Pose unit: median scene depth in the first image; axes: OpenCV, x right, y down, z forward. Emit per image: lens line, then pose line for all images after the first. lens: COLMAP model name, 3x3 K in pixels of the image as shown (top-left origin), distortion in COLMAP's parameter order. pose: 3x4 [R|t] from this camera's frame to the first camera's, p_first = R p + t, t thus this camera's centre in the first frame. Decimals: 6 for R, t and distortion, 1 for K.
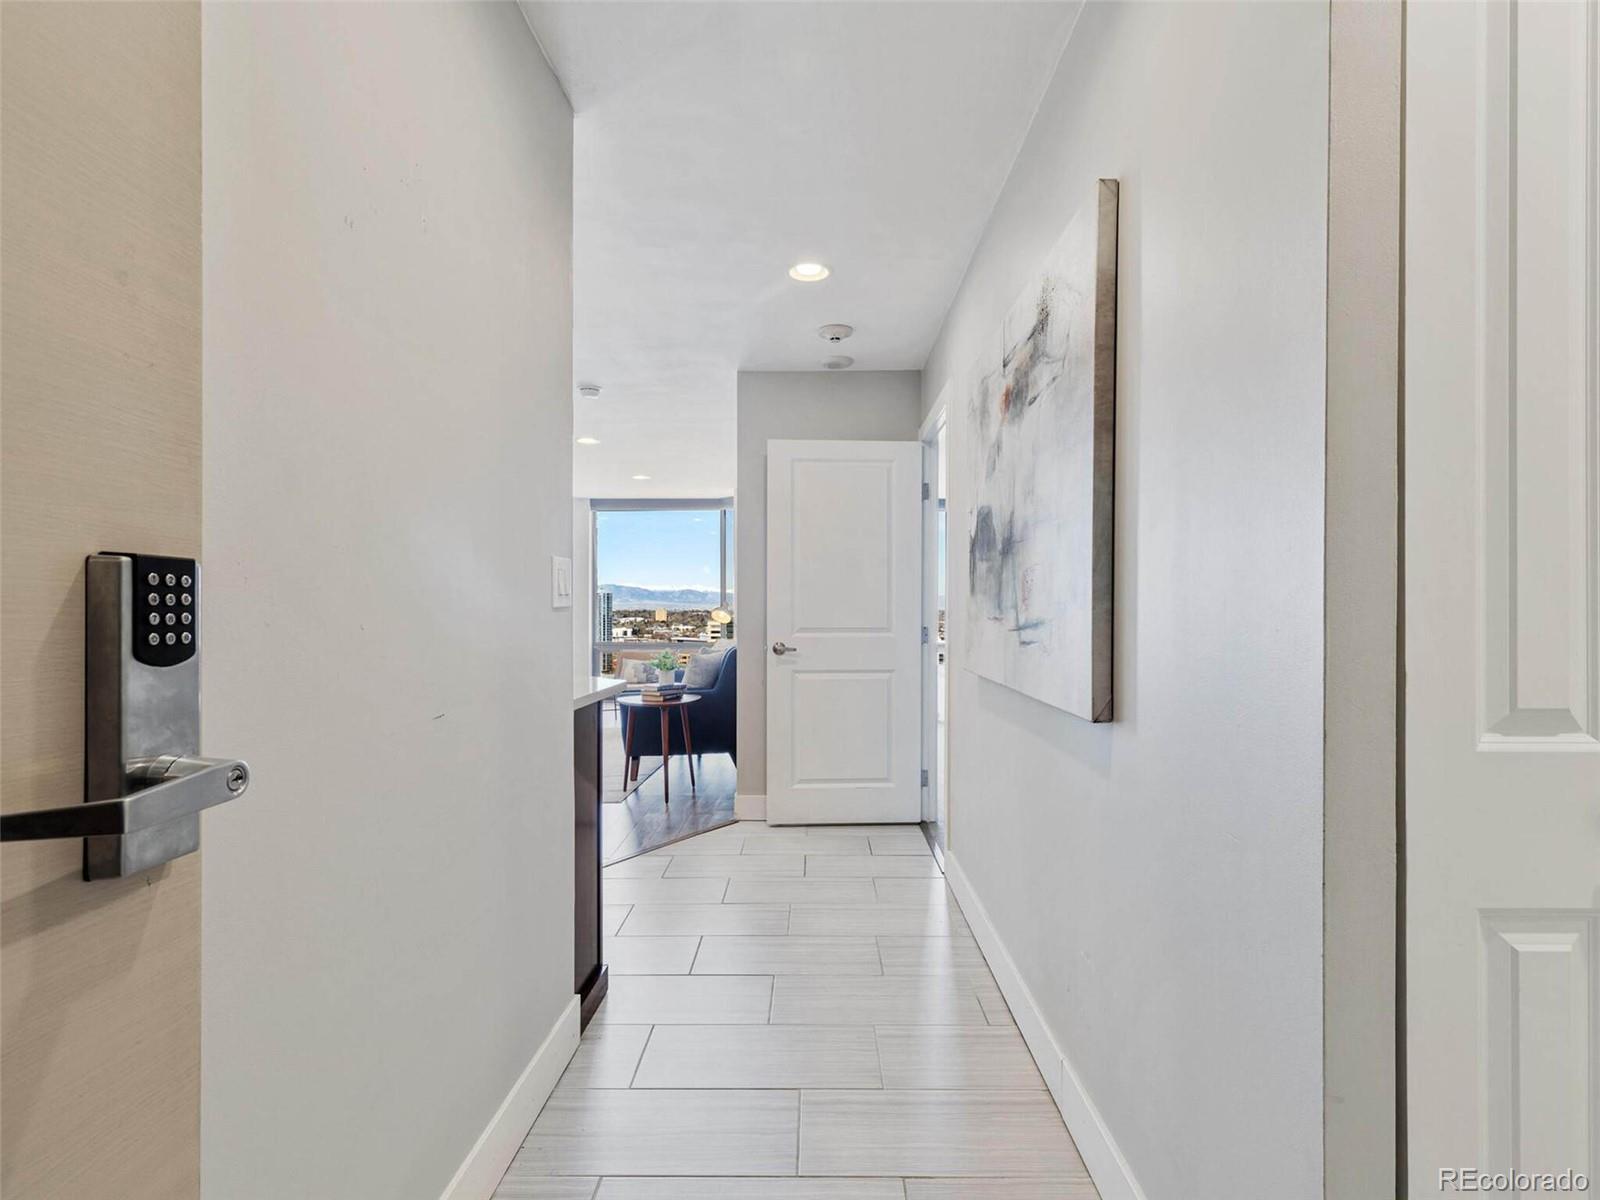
lens RADIAL K [[808.7, 0, 802.6], [0, 808.7, 607.0], [0, 0, 1]] dist [0.006618, -0.002377]
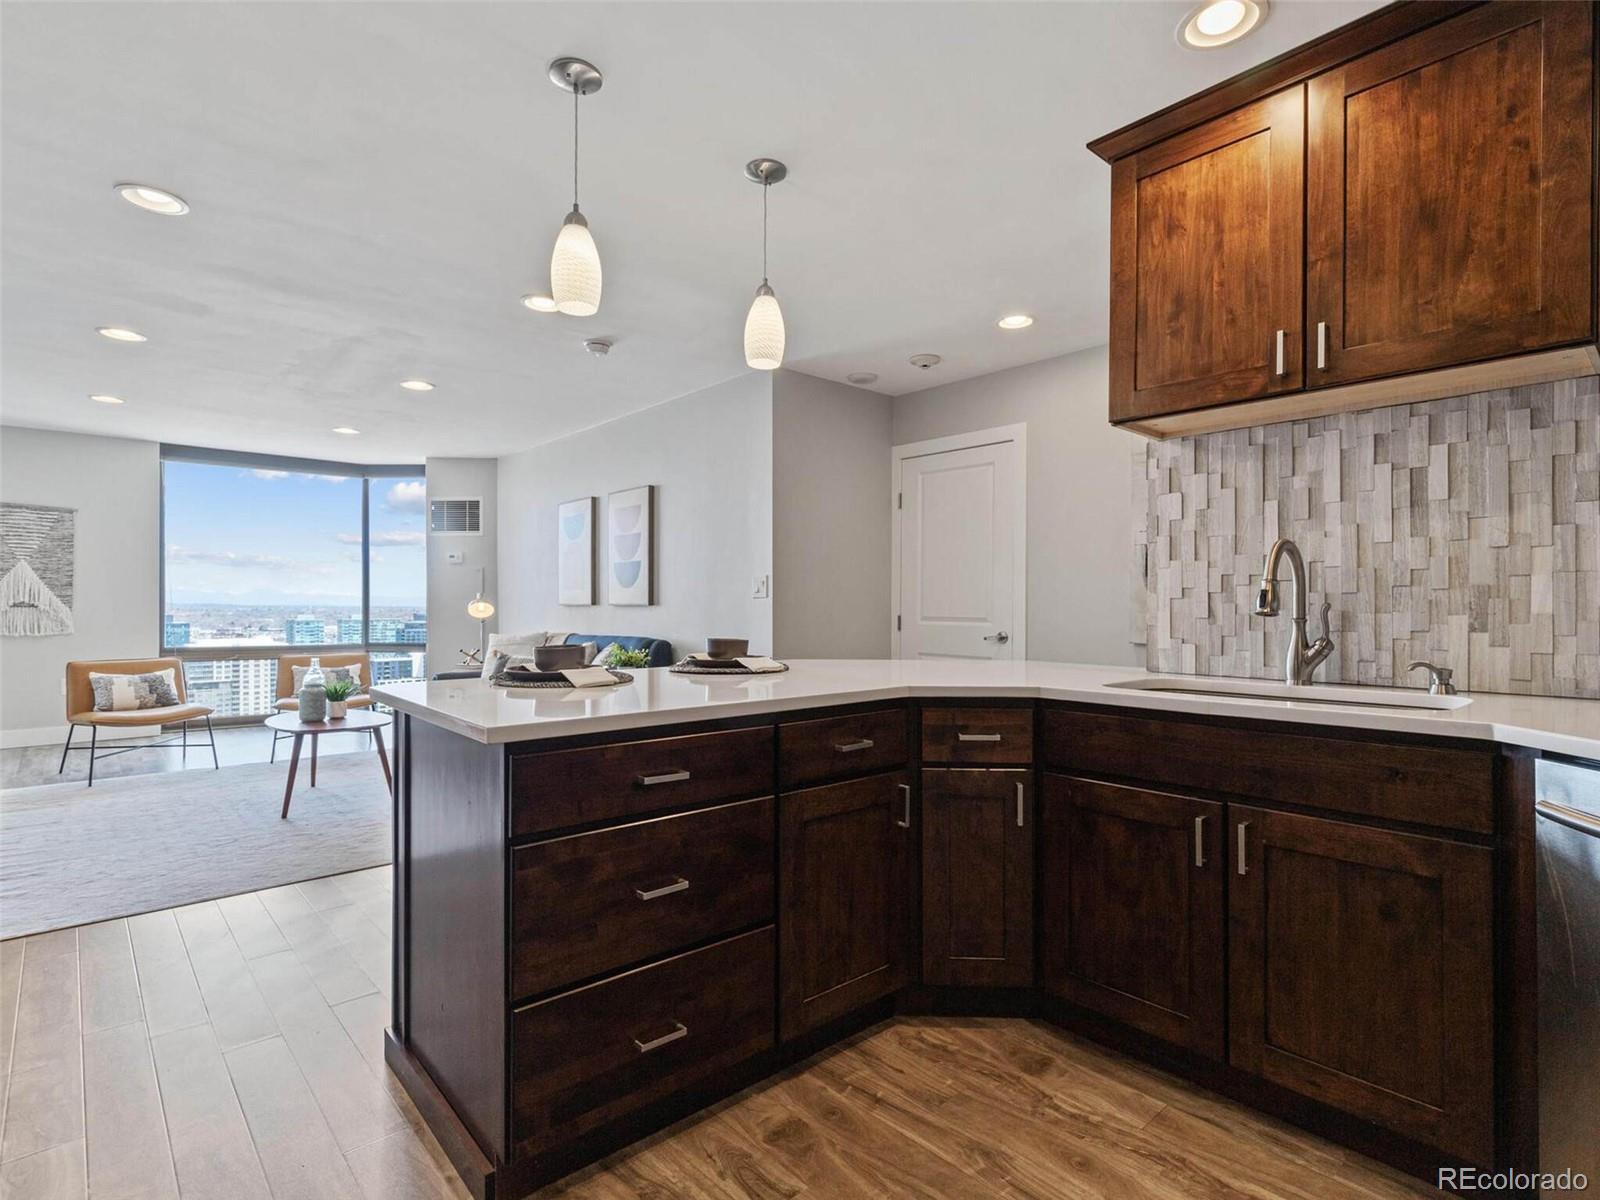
lens RADIAL K [[808.7, 0, 808.6], [0, 808.7, 603.5], [0, 0, 1]] dist [0.006618, -0.002377]
pose [[0.725514, 0.003674, 0.688198, -0.604760], [-0.003750, 0.999992, -0.001386, 0.006185], [-0.688198, -0.001575, 0.725522, 0.194978]]
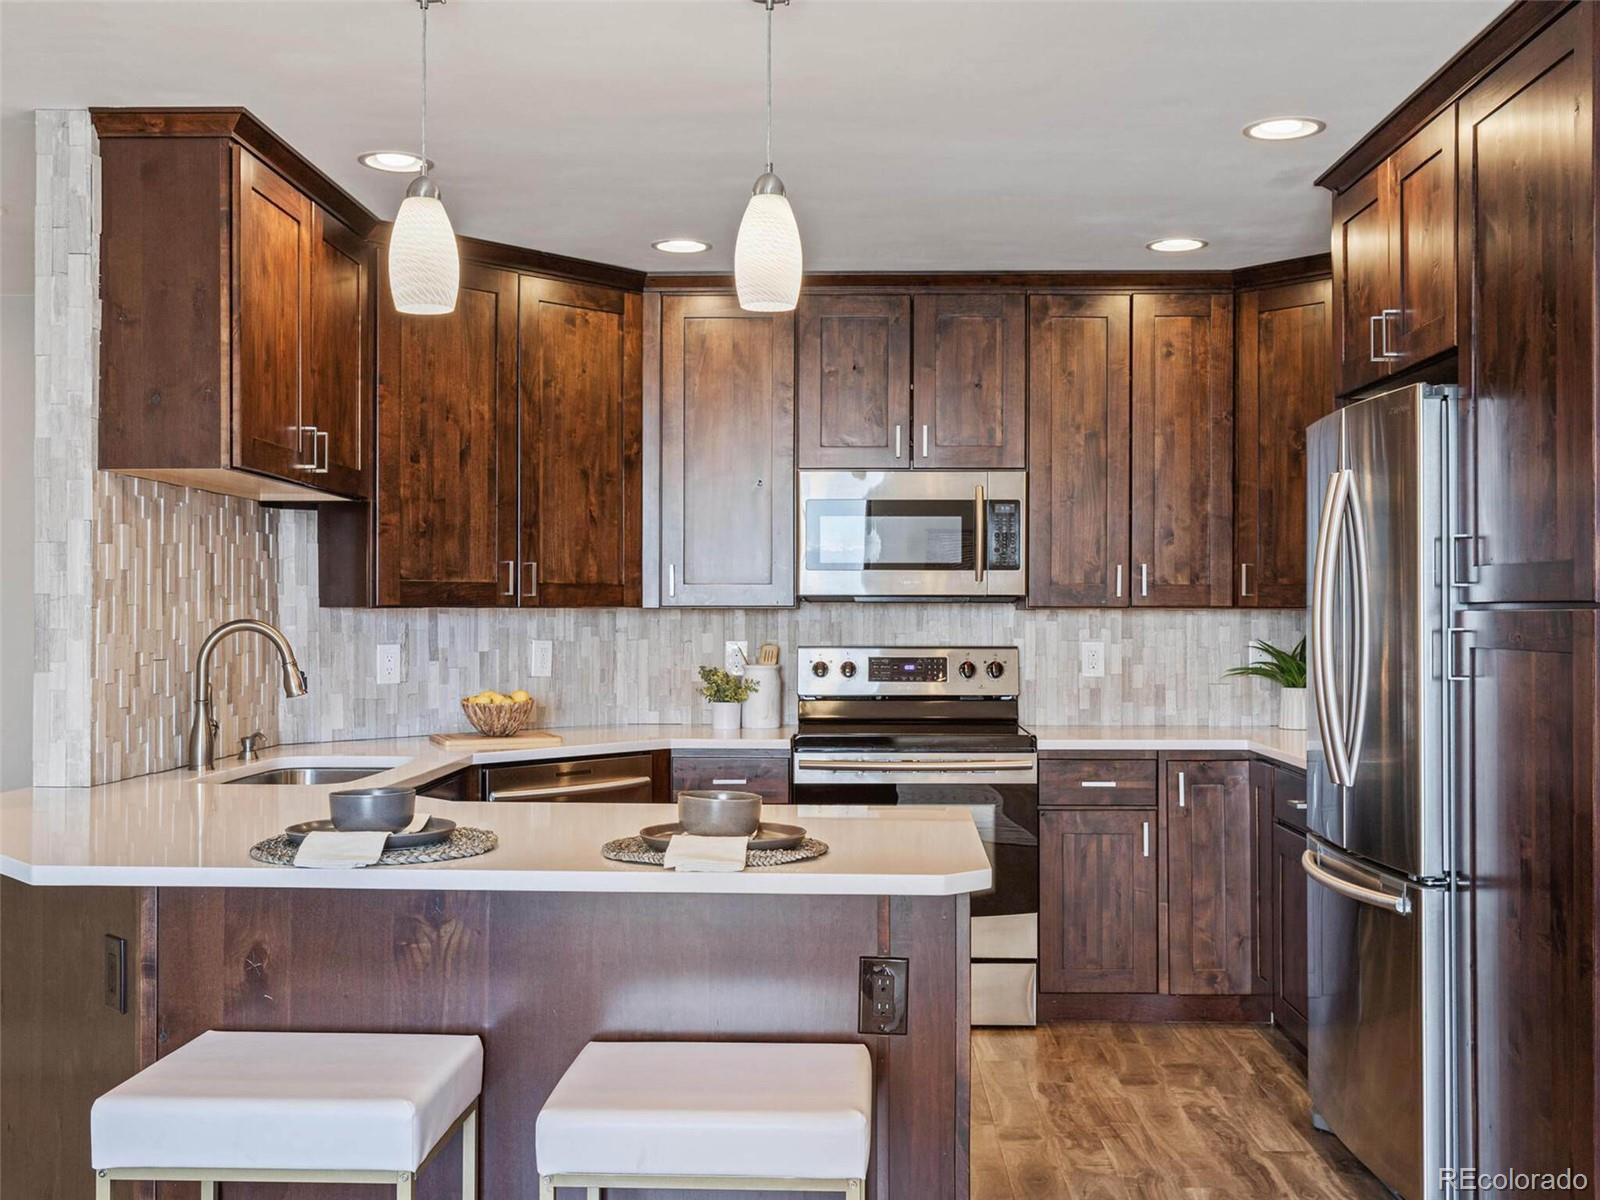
lens RADIAL K [[1634.9, 0, 819.3], [0, 1634.9, 603.5], [0, 0, 1]] dist [0.000457, 0.000000]
pose [[-0.999984, -0.002880, -0.004896, -0.438972], [-0.002826, 0.999935, -0.011015, -0.025530], [0.004927, -0.011001, -0.999927, 1.086951]]
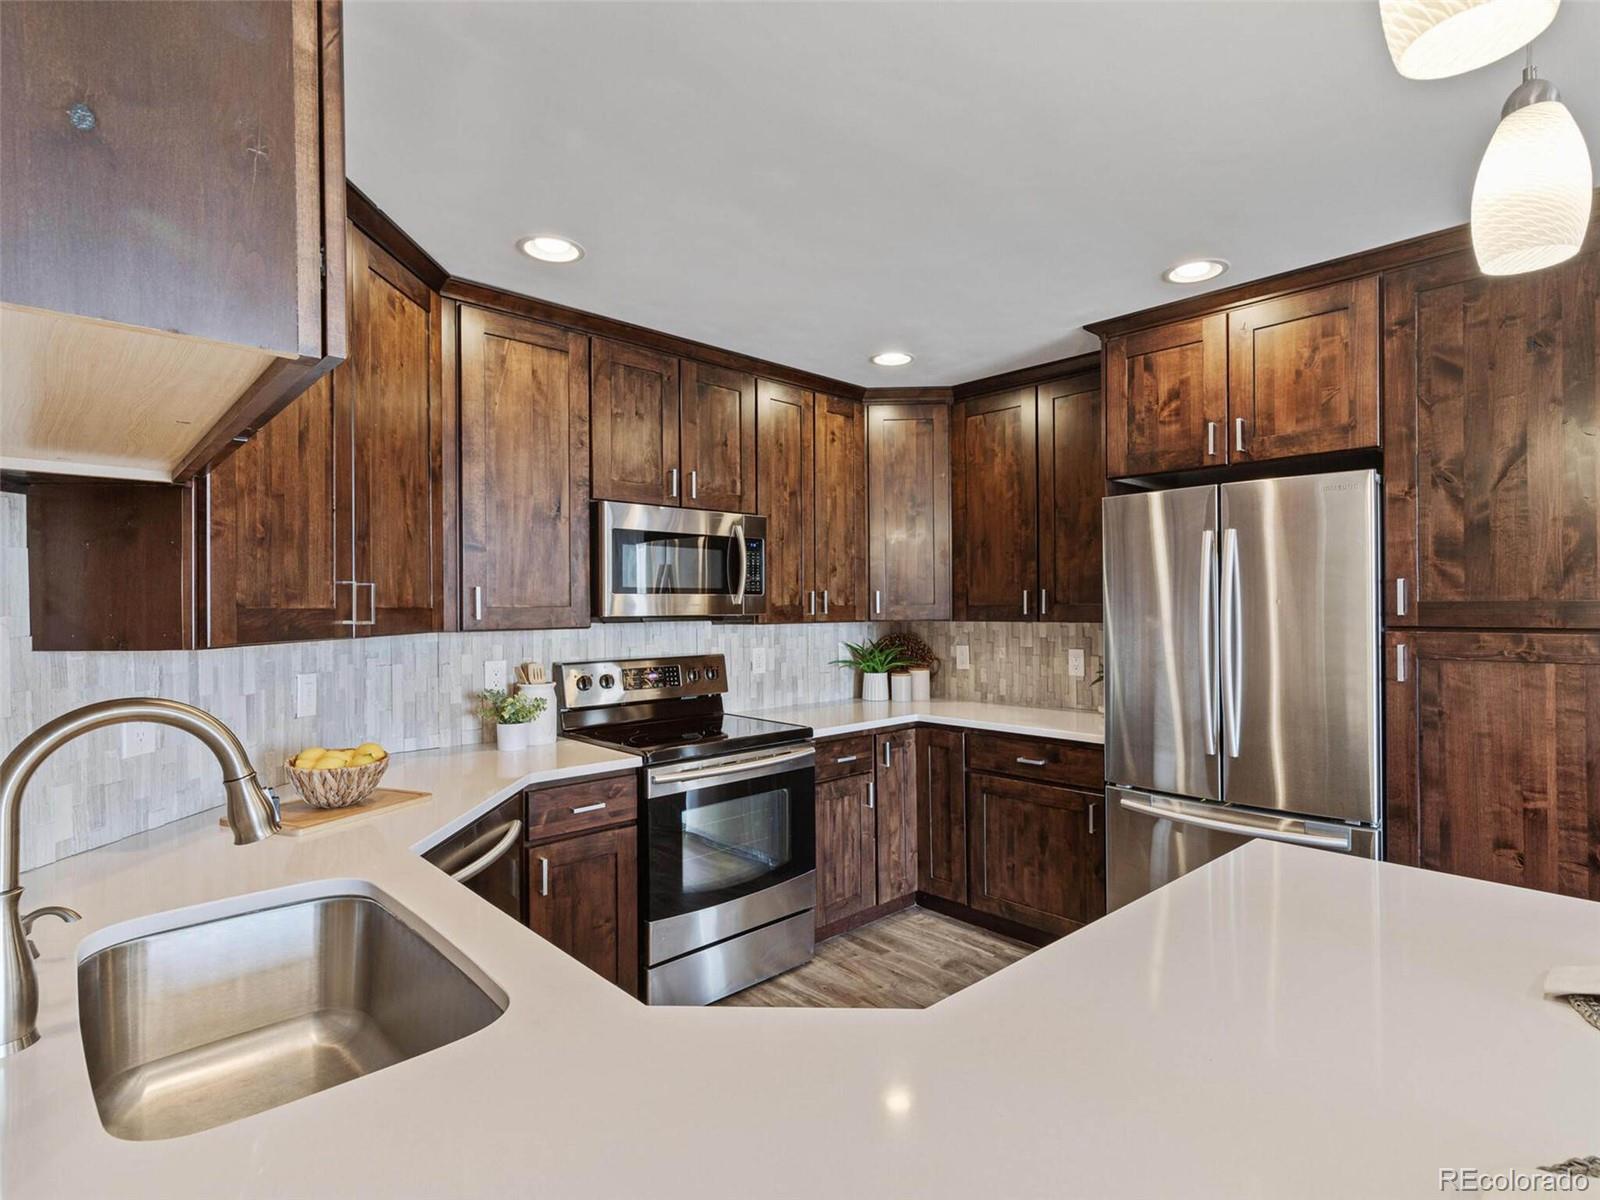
lens RADIAL K [[808.7, 0, 810.6], [0, 808.7, 605.2], [0, 0, 1]] dist [0.006618, -0.002377]
pose [[-0.707003, 0.001156, -0.707209, -0.153926], [0.009095, 0.999931, -0.007457, -0.044216], [0.707152, -0.011704, -0.706965, 0.557944]]
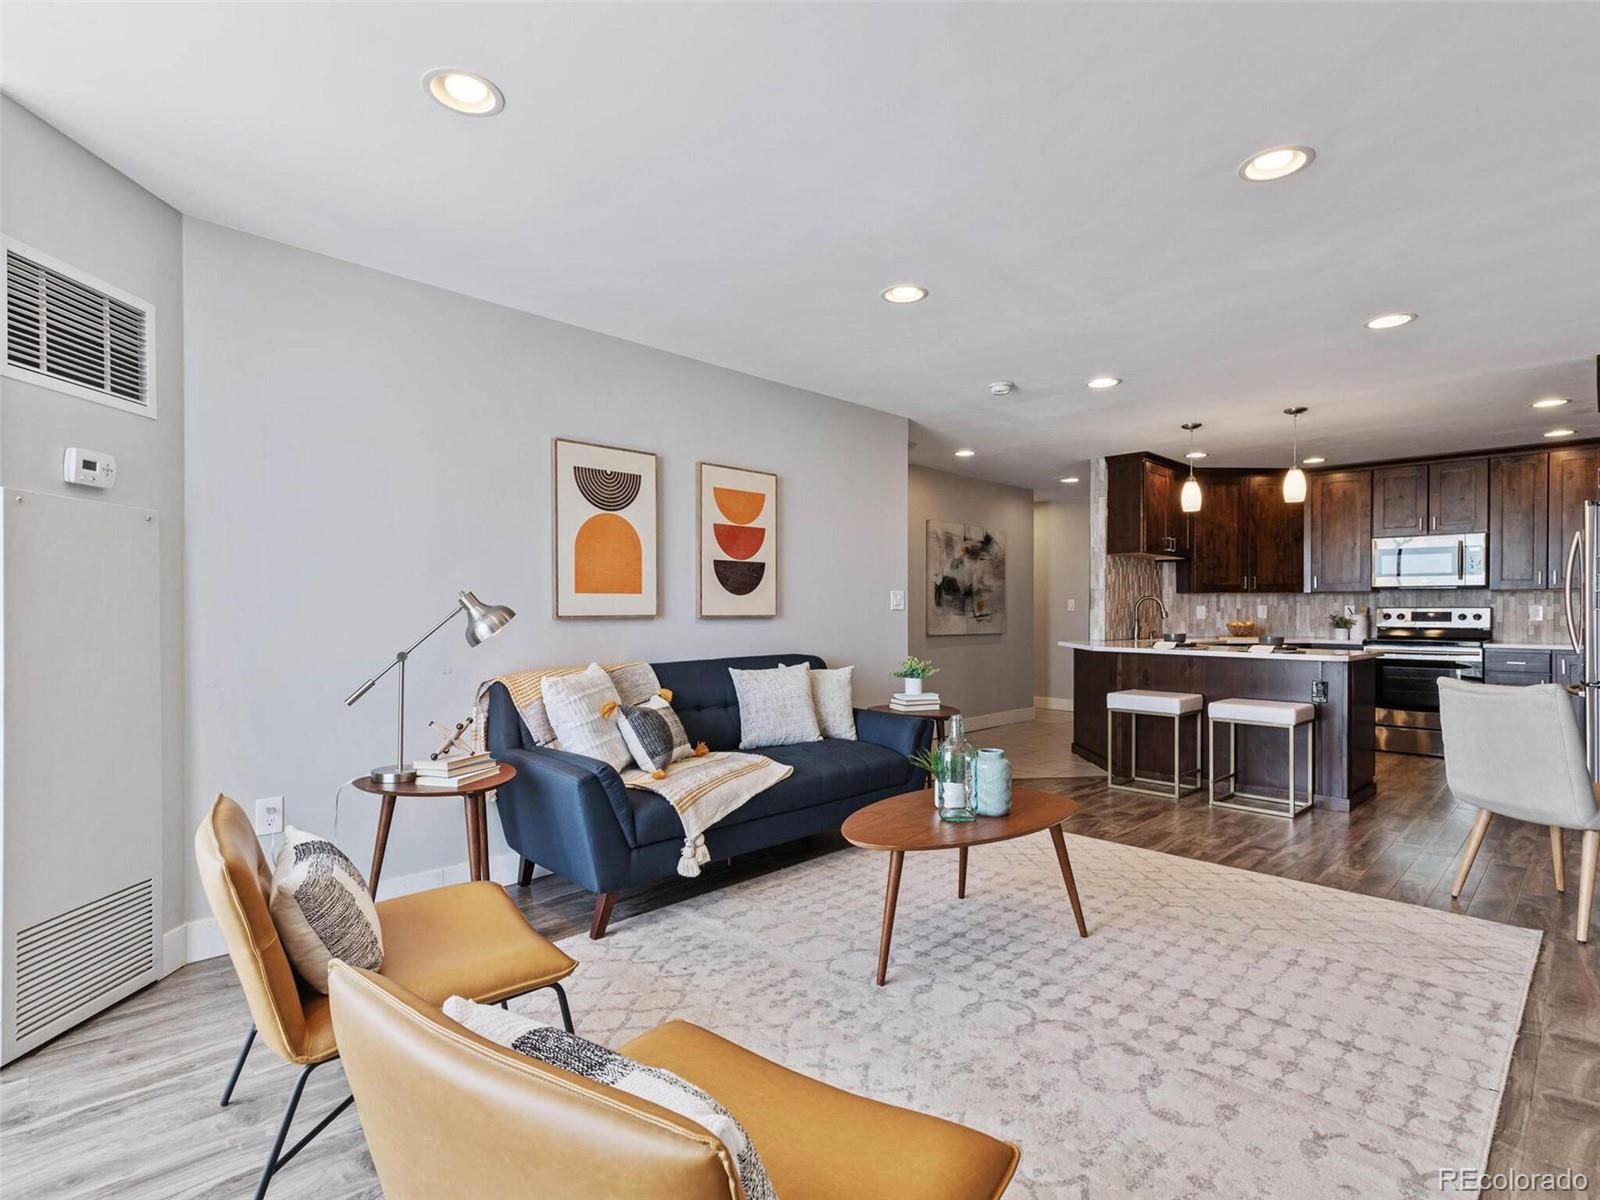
lens RADIAL K [[808.7, 0, 808.3], [0, 808.7, 611.8], [0, 0, 1]] dist [0.006618, -0.002377]
pose [[-0.725860, -0.004490, 0.687827, -0.666117], [-0.005721, 0.999984, 0.000491, 0.002196], [-0.687818, -0.003579, -0.725874, 1.627837]]
